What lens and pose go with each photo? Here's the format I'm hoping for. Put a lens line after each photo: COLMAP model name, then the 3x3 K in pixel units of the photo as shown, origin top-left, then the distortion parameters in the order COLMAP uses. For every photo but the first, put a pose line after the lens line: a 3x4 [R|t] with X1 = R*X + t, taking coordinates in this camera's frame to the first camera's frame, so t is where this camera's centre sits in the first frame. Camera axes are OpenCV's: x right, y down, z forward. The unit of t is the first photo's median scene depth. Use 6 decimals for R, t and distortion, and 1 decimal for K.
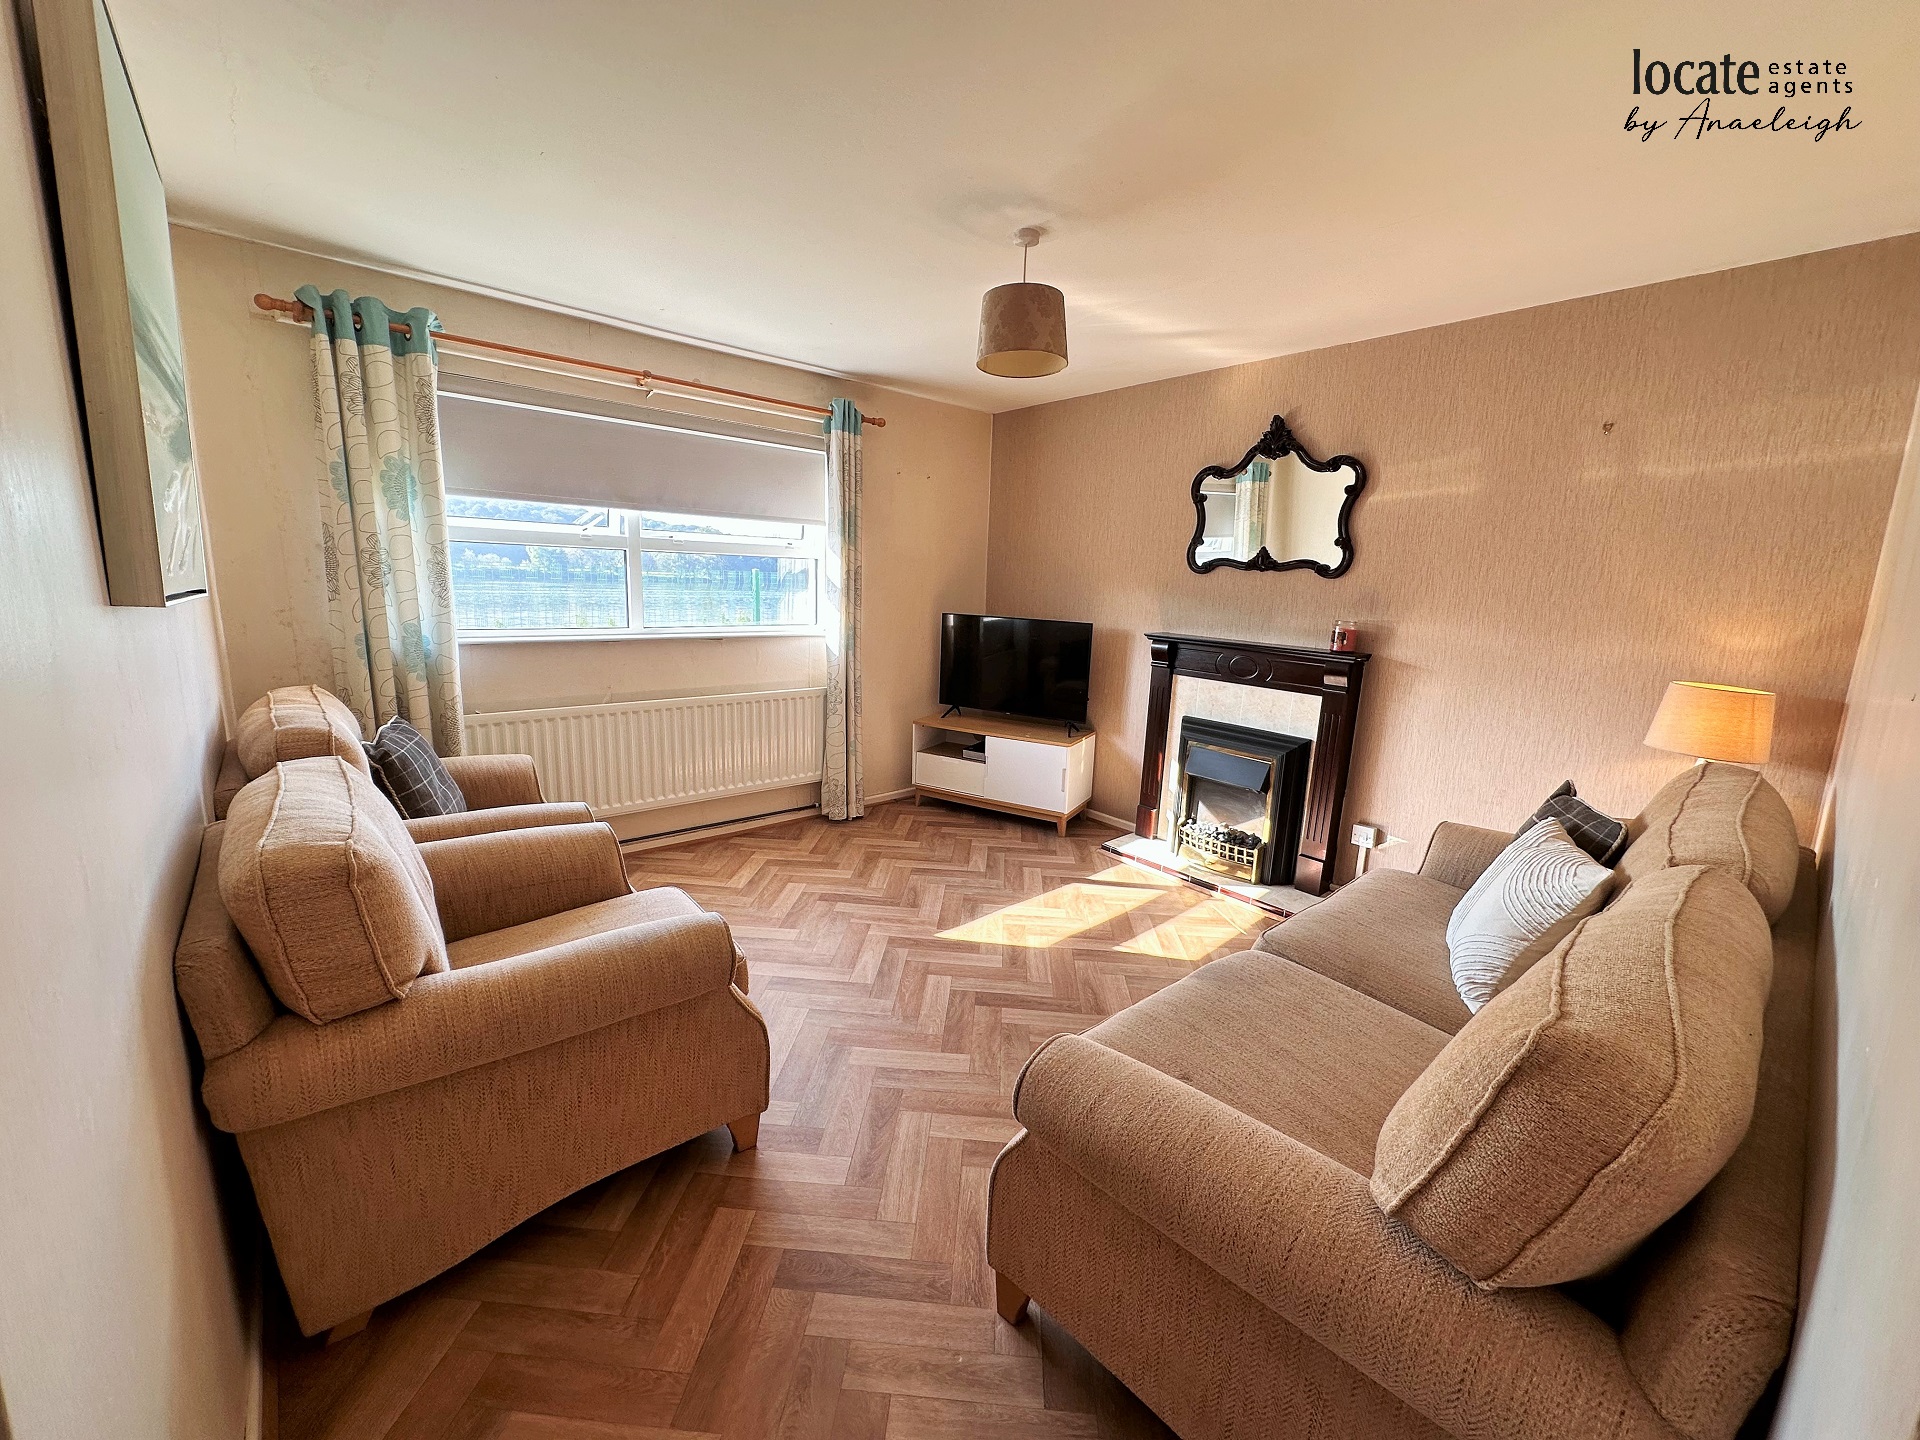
lens RADIAL K [[764.4, 0, 960.0], [0, 764.4, 720.0], [0, 0, 1]] dist [-0.001639, 0.000252]
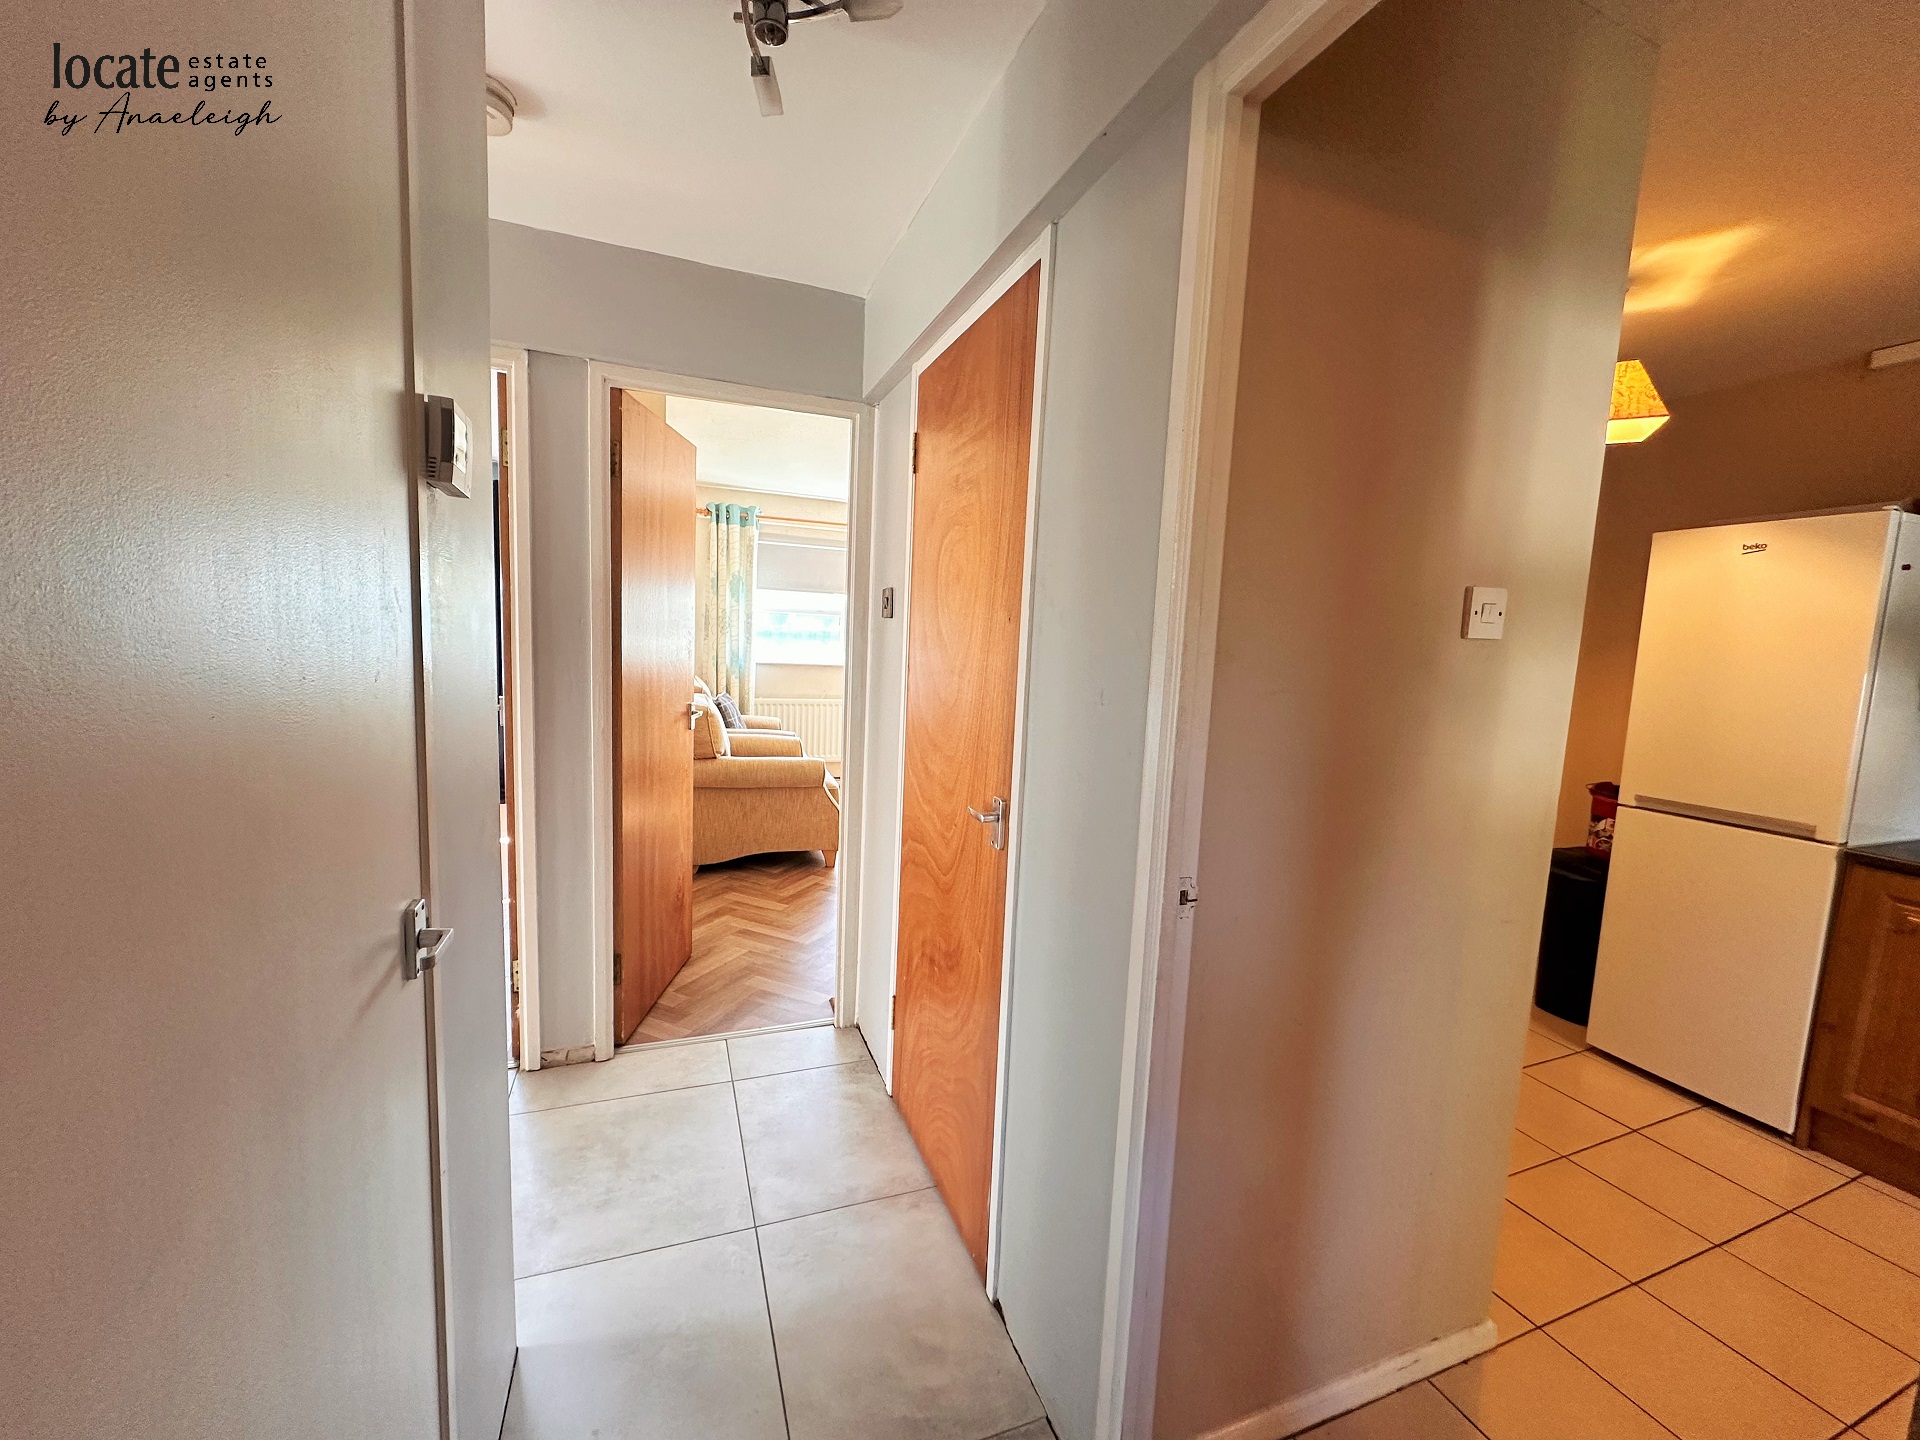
lens RADIAL K [[764.4, 0, 960.0], [0, 764.4, 720.0], [0, 0, 1]] dist [-0.001639, 0.000252]
pose [[0.939820, 0.047104, -0.338407, 0.608564], [-0.074847, 0.994777, -0.069398, 0.167838], [0.333371, 0.090551, 0.938437, -0.783324]]
